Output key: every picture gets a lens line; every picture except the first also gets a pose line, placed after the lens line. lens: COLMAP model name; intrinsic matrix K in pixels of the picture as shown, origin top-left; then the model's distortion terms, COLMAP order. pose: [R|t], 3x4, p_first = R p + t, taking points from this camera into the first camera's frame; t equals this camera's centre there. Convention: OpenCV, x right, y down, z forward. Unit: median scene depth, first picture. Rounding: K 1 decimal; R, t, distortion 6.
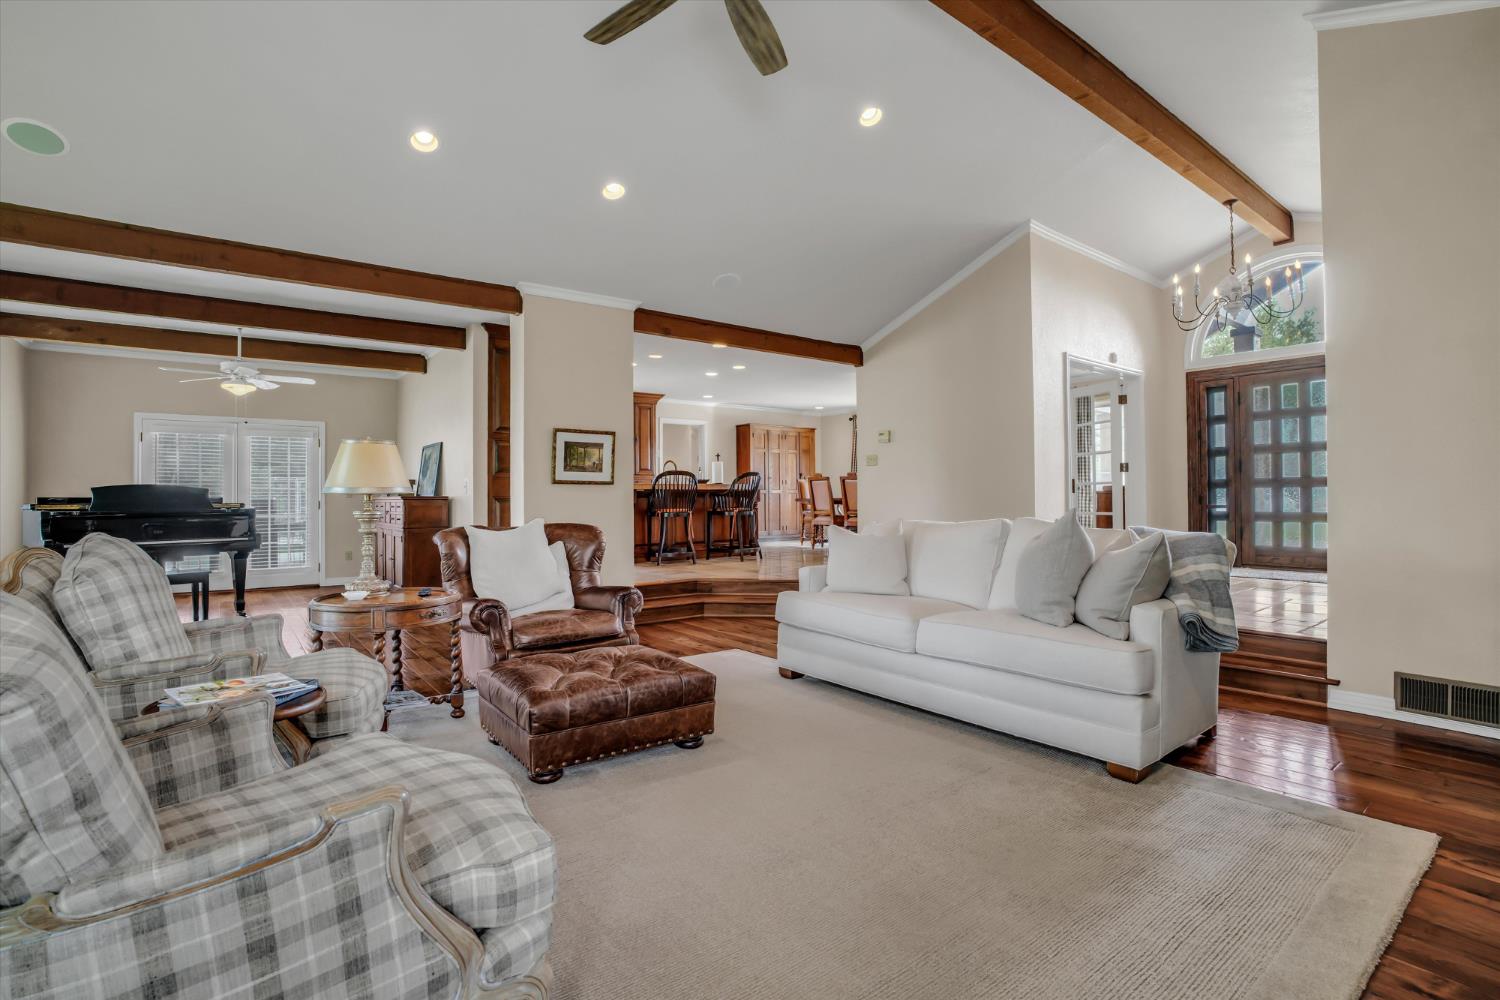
lens RADIAL K [[707.1, 0, 755.8], [0, 707.1, 495.4], [0, 0, 1]] dist [-0.025020, 0.001741]
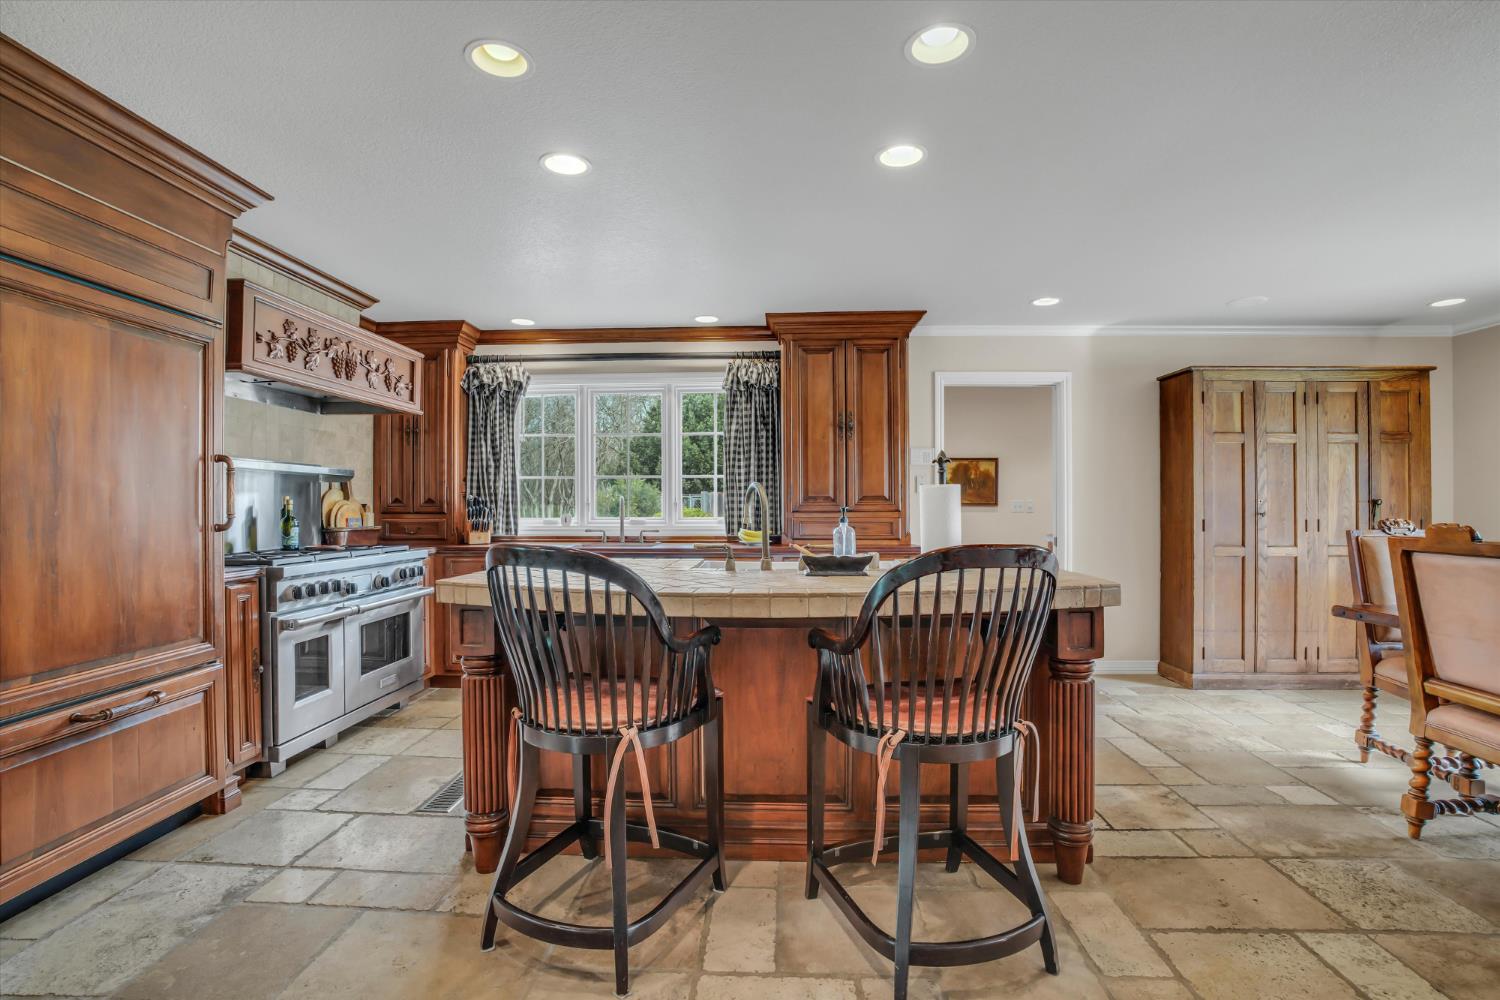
lens RADIAL K [[707.1, 0, 749.8], [0, 707.1, 498.1], [0, 0, 1]] dist [-0.025020, 0.001741]
pose [[0.768709, 0.002911, -0.639592, 0.047302], [-0.006797, 0.999970, -0.003618, -0.030009], [0.639563, 0.007128, 0.768706, 0.566213]]
